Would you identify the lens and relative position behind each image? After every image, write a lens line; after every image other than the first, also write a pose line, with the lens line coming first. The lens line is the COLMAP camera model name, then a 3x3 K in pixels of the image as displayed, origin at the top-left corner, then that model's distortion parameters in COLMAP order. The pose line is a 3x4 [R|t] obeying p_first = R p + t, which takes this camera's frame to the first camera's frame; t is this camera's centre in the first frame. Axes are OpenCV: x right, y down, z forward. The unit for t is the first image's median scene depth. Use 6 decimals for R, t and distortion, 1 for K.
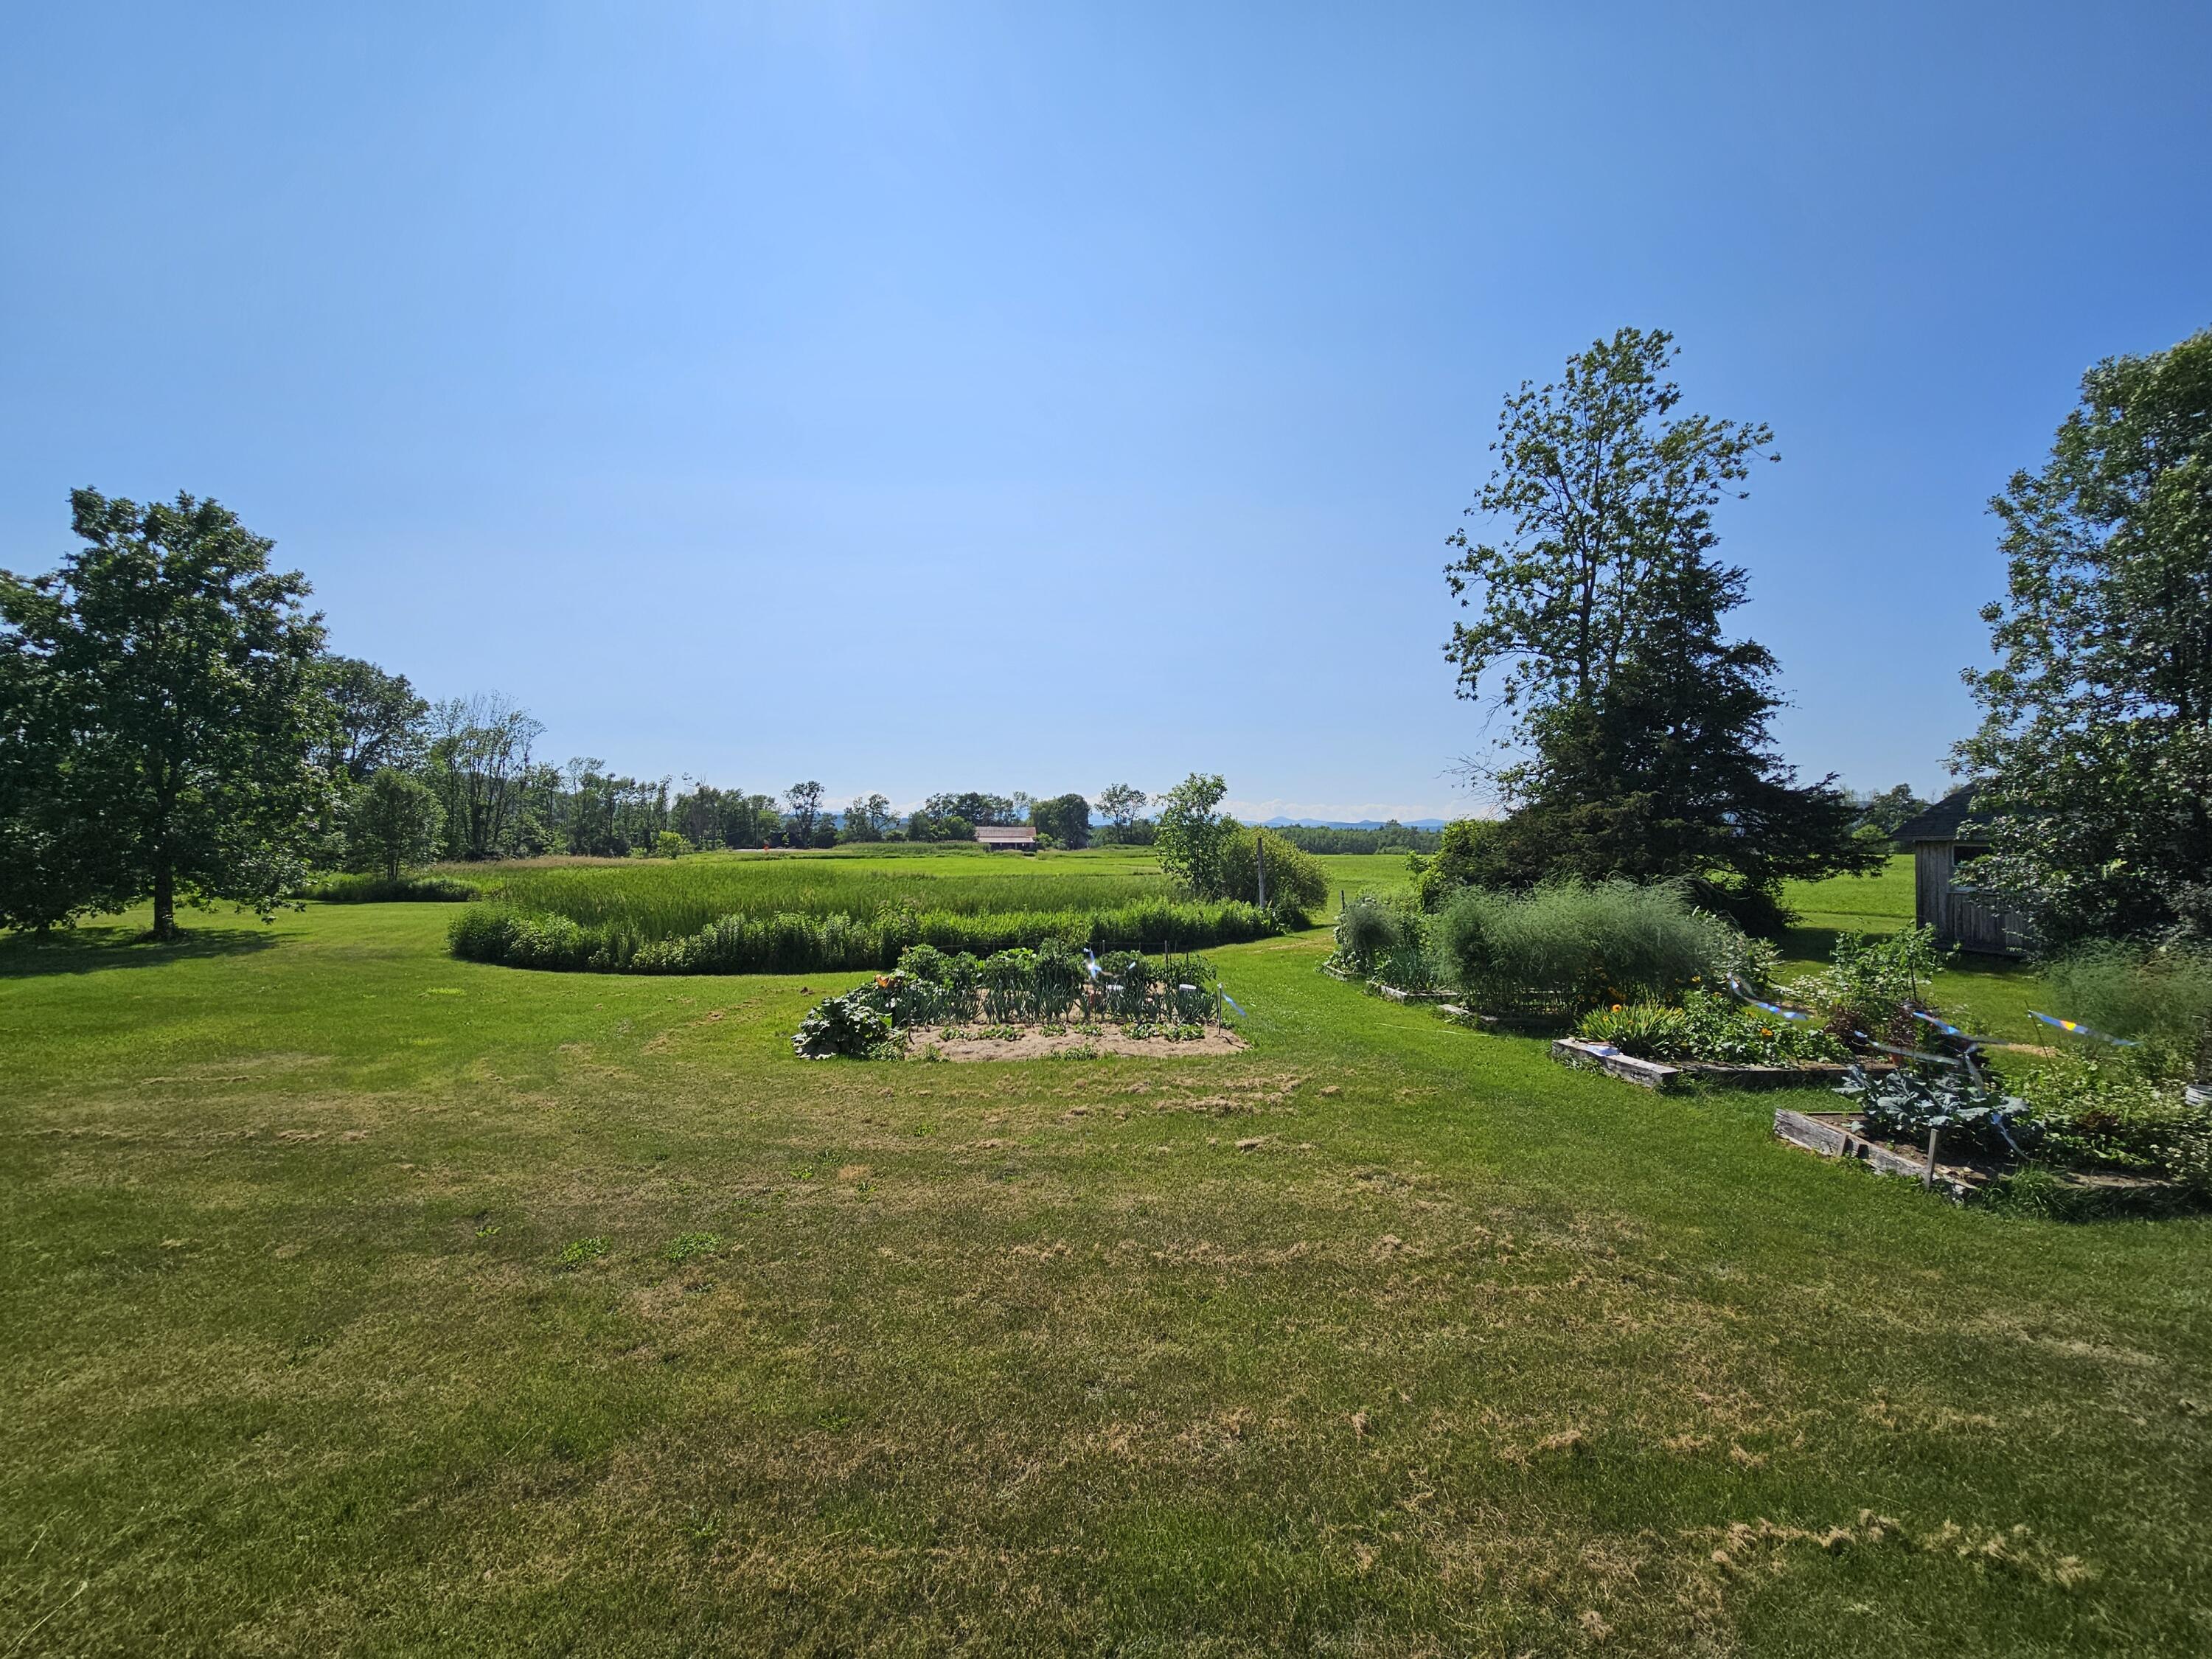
lens RADIAL K [[890.9, 0, 1106.4], [0, 890.9, 822.1], [0, 0, 1]] dist [-0.005249, 0.000223]
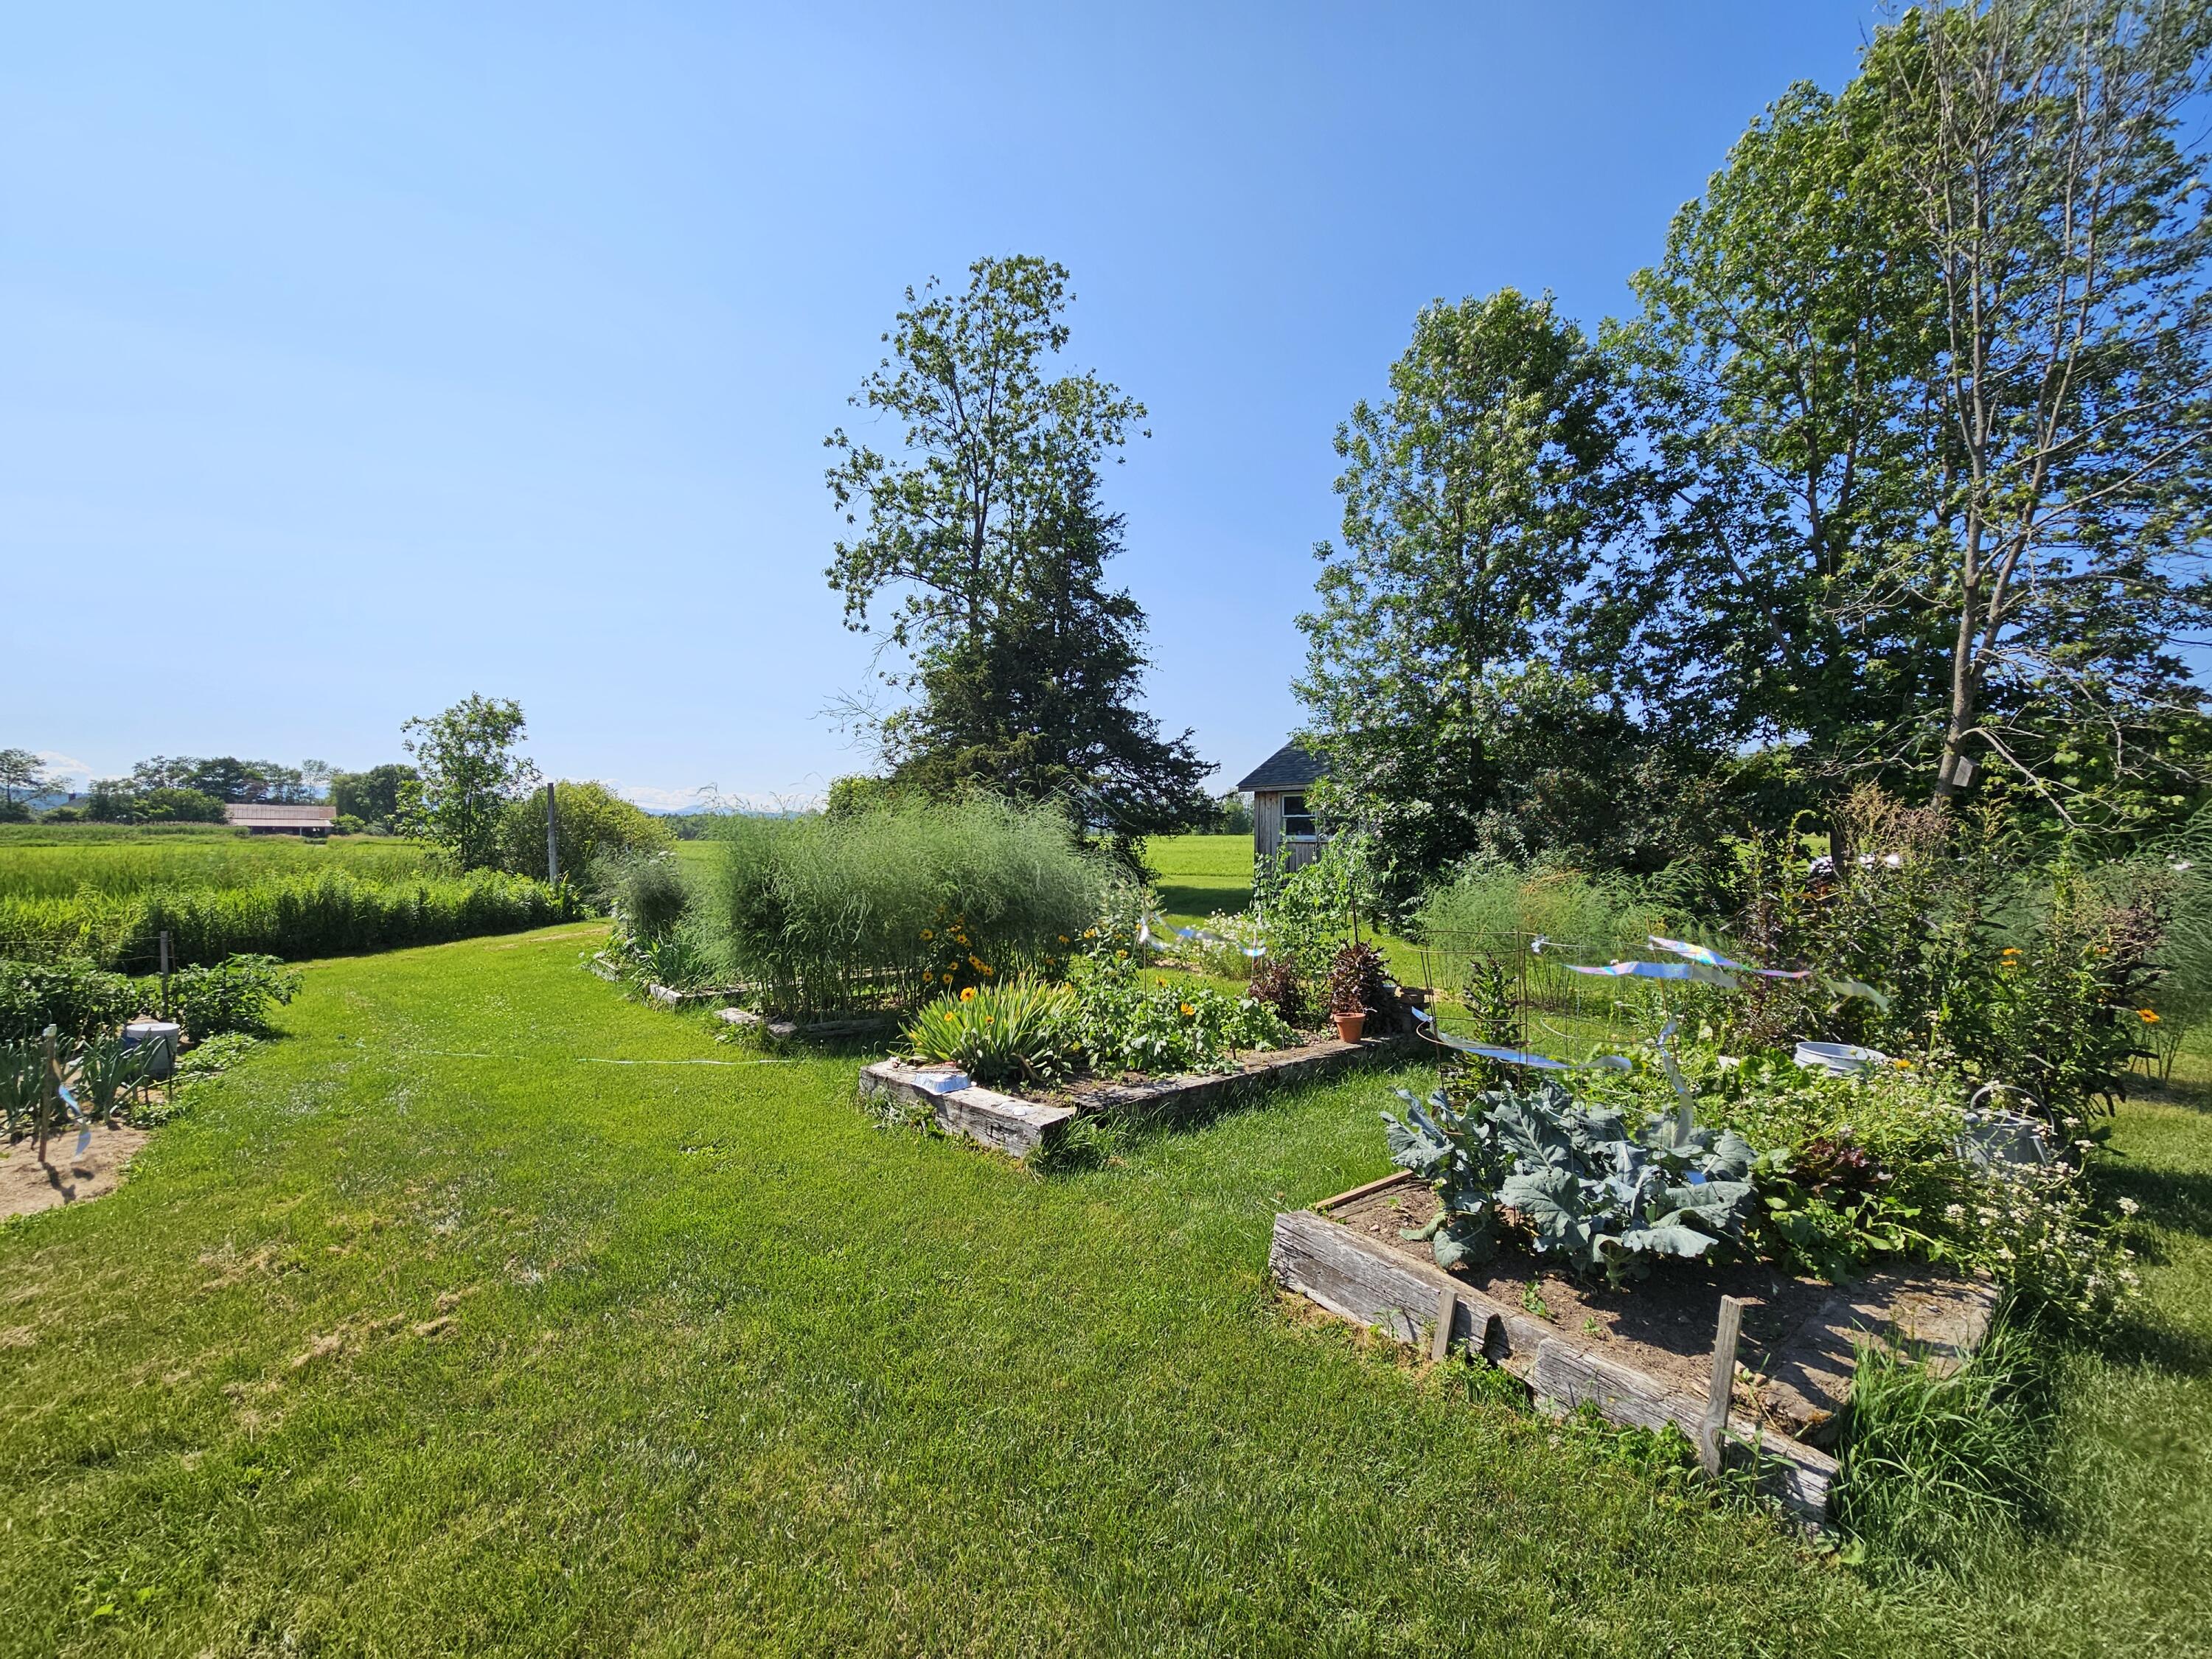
lens RADIAL K [[890.9, 0, 1106.4], [0, 890.9, 822.1], [0, 0, 1]] dist [-0.005249, 0.000223]
pose [[0.807797, 0.011728, 0.589344, 0.134173], [-0.019347, 0.999791, 0.006622, 0.041719], [-0.589143, -0.016751, 0.807855, 0.216183]]
